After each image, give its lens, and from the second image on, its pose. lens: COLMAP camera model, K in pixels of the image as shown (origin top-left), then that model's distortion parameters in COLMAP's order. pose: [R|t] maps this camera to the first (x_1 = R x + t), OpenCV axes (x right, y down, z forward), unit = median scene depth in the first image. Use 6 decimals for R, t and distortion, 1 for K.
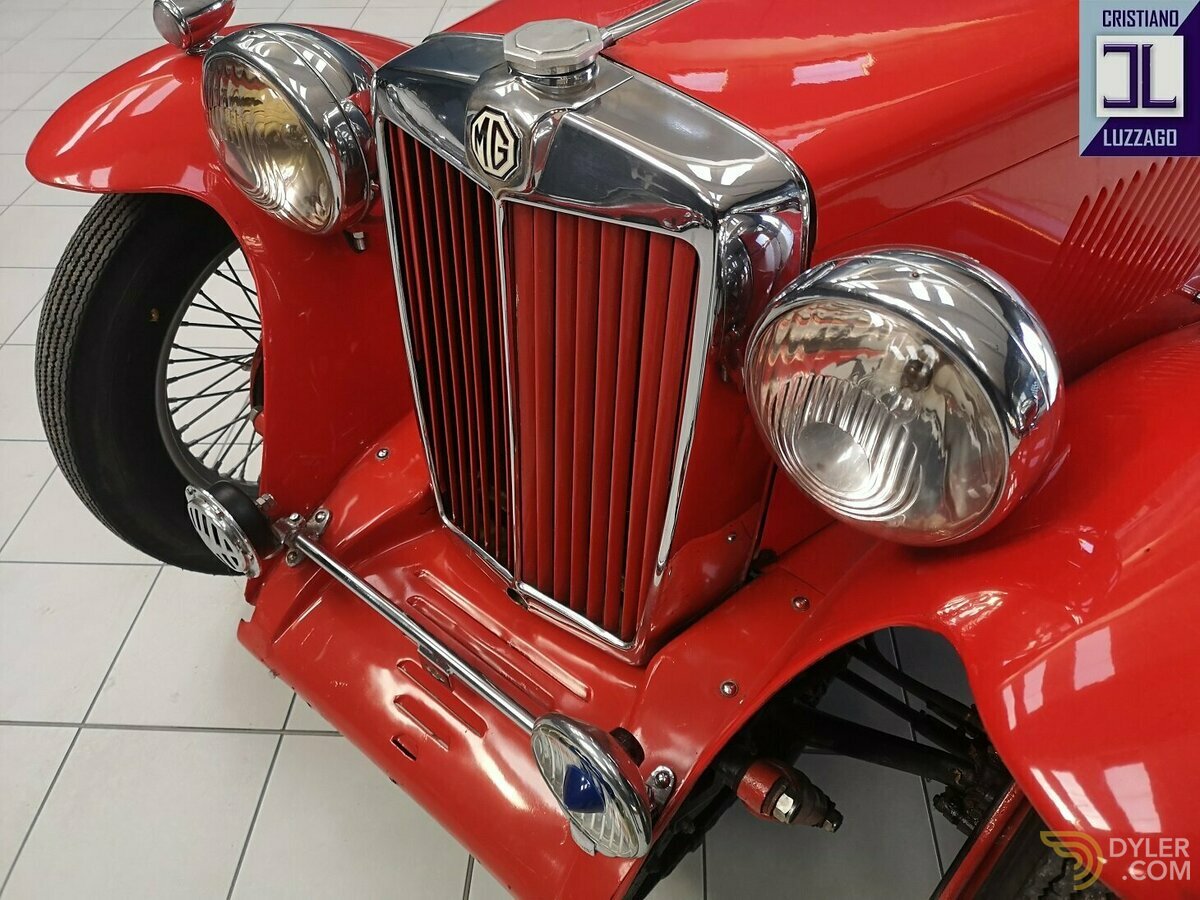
lens RADIAL K [[966.3, 0, 600.0], [0, 966.3, 450.0], [0, 0, 1]] dist [0.038242, -0.004793]
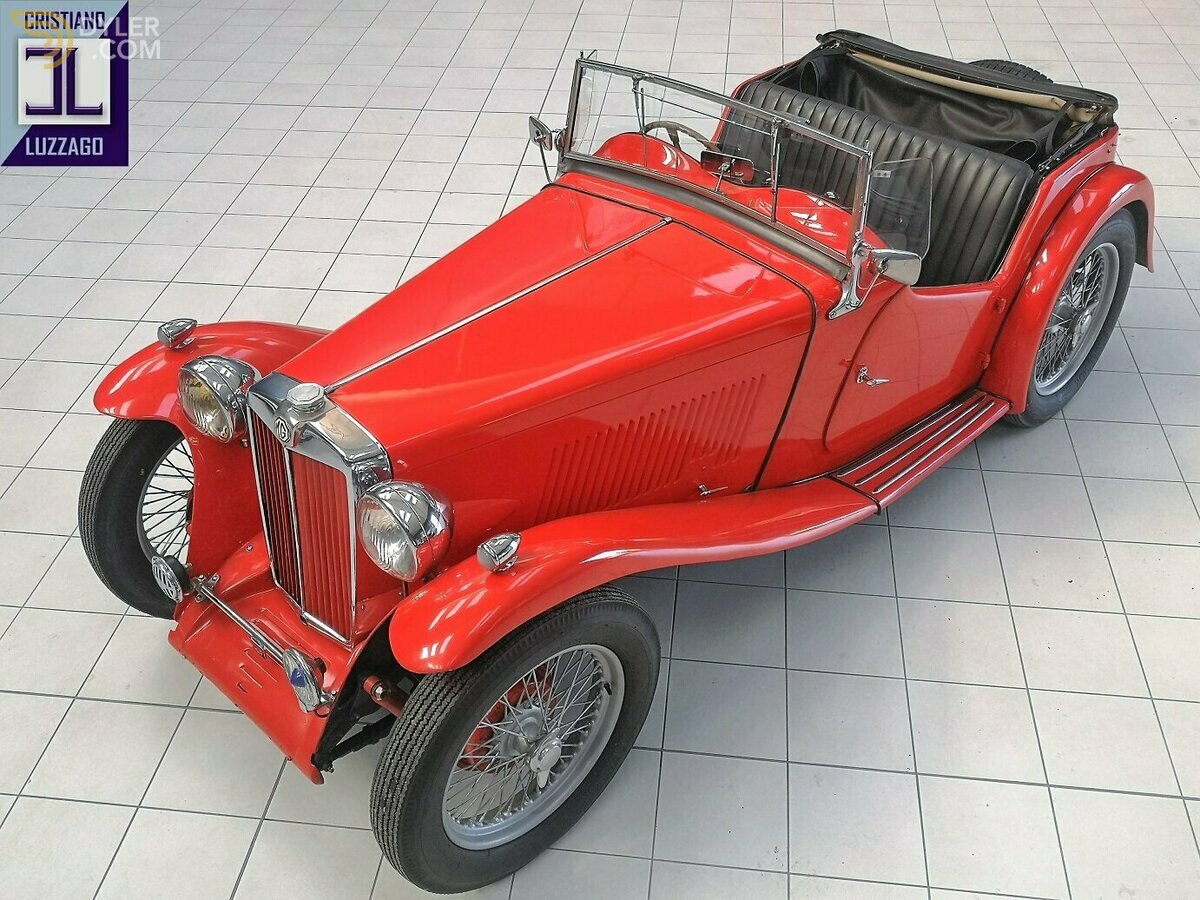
lens RADIAL K [[1264.5, 0, 600.0], [0, 1264.5, 450.0], [0, 0, 1]] dist [-0.002689, -0.024644]
pose [[0.998254, 0.047647, -0.034917, 0.624797], [-0.051118, 0.993012, -0.106371, 0.047257], [0.029604, 0.107970, 0.993713, -1.706829]]
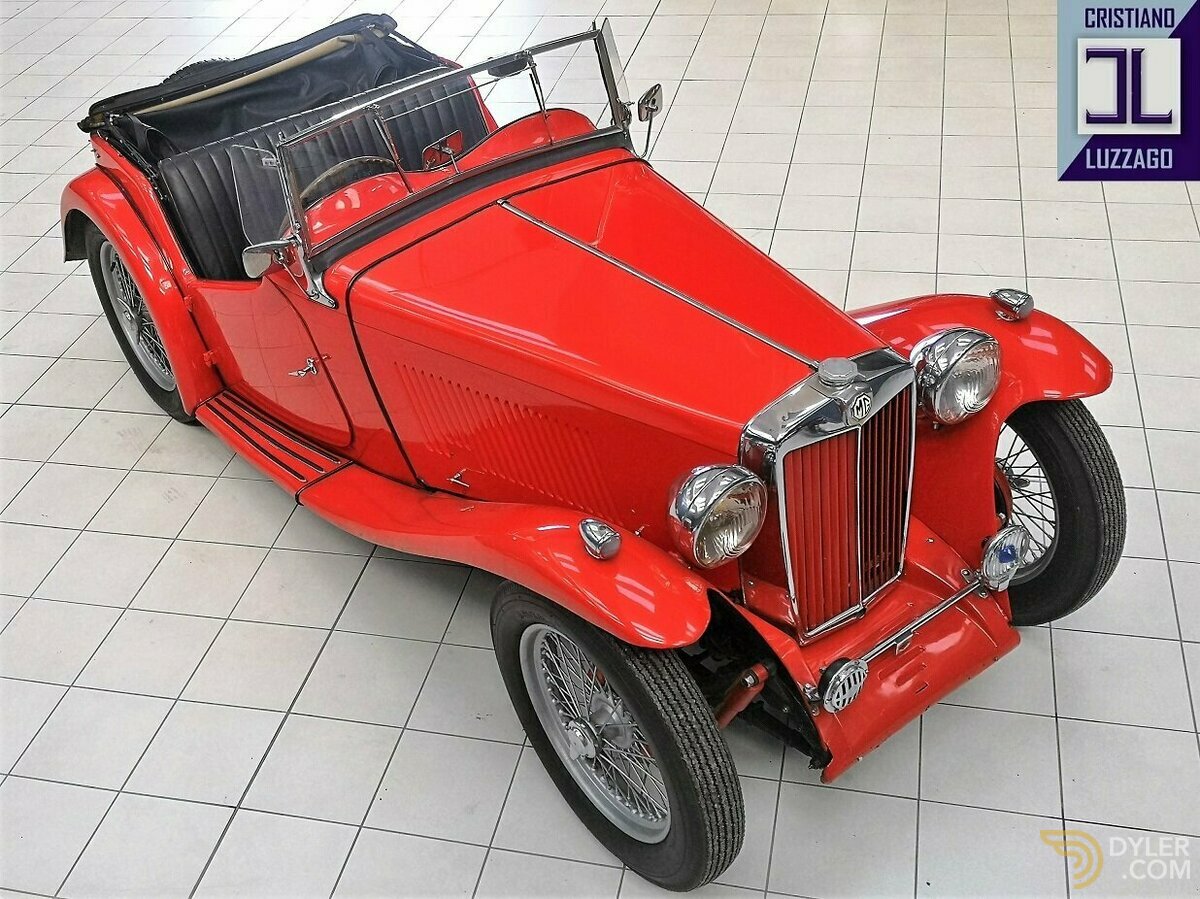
lens RADIAL K [[1309.3, 0, 593.0], [0, 1309.3, 471.3], [0, 0, 1]] dist [0.103651, -0.286068]
pose [[0.191979, -0.587045, 0.786462, -2.160712], [0.717490, 0.630714, 0.295647, -1.227097], [-0.669591, 0.507521, 0.542283, -0.216806]]
